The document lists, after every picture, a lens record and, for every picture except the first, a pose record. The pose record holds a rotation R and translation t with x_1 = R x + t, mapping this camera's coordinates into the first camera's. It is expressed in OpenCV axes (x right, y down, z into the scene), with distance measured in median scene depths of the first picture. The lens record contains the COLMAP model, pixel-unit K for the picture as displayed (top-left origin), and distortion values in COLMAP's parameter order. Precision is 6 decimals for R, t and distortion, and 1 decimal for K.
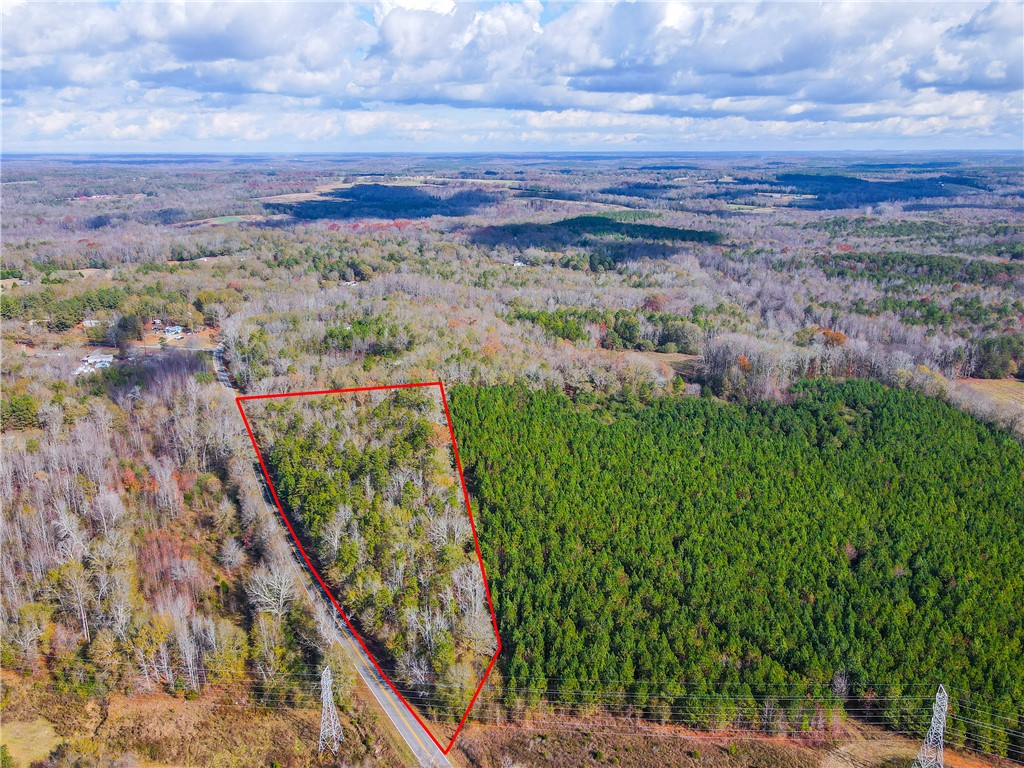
lens RADIAL K [[752.1, 0, 517.8], [0, 752.1, 380.0], [0, 0, 1]] dist [0.004753, 0.006585]
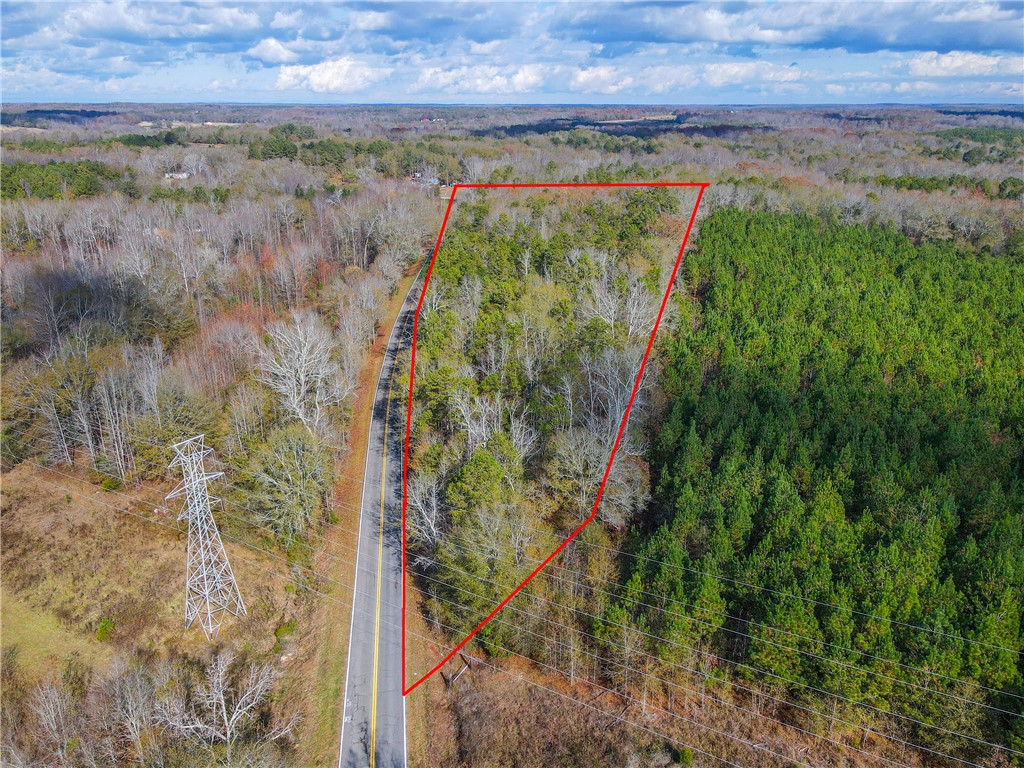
lens RADIAL K [[764.1, 0, 511.7], [0, 764.1, 387.5], [0, 0, 1]] dist [0.008051, 0.002830]
pose [[0.912242, 0.141601, -0.384401, 0.020369], [-0.115894, 0.989233, 0.089368, 0.081121], [0.392916, -0.036976, 0.918830, 0.185134]]
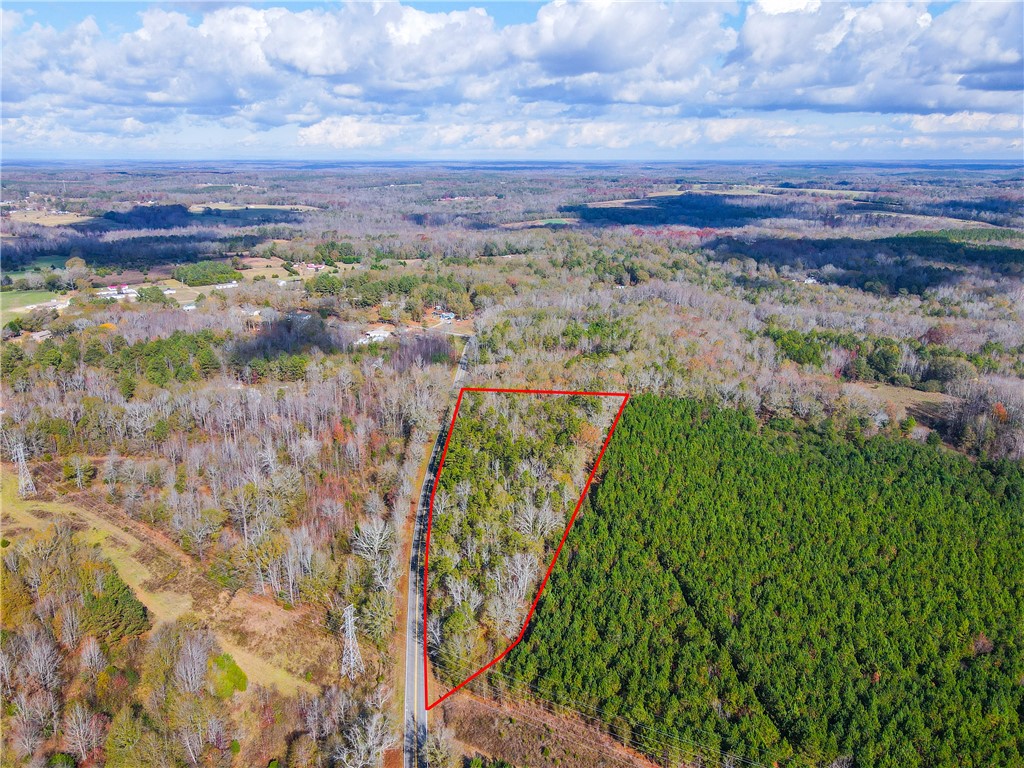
lens RADIAL K [[752.1, 0, 517.8], [0, 752.1, 380.0], [0, 0, 1]] dist [0.004753, 0.006585]
pose [[0.904978, 0.123088, -0.407264, 0.112683], [-0.126918, 0.991755, 0.017717, -0.003940], [0.406087, 0.035656, 0.913139, 0.009310]]
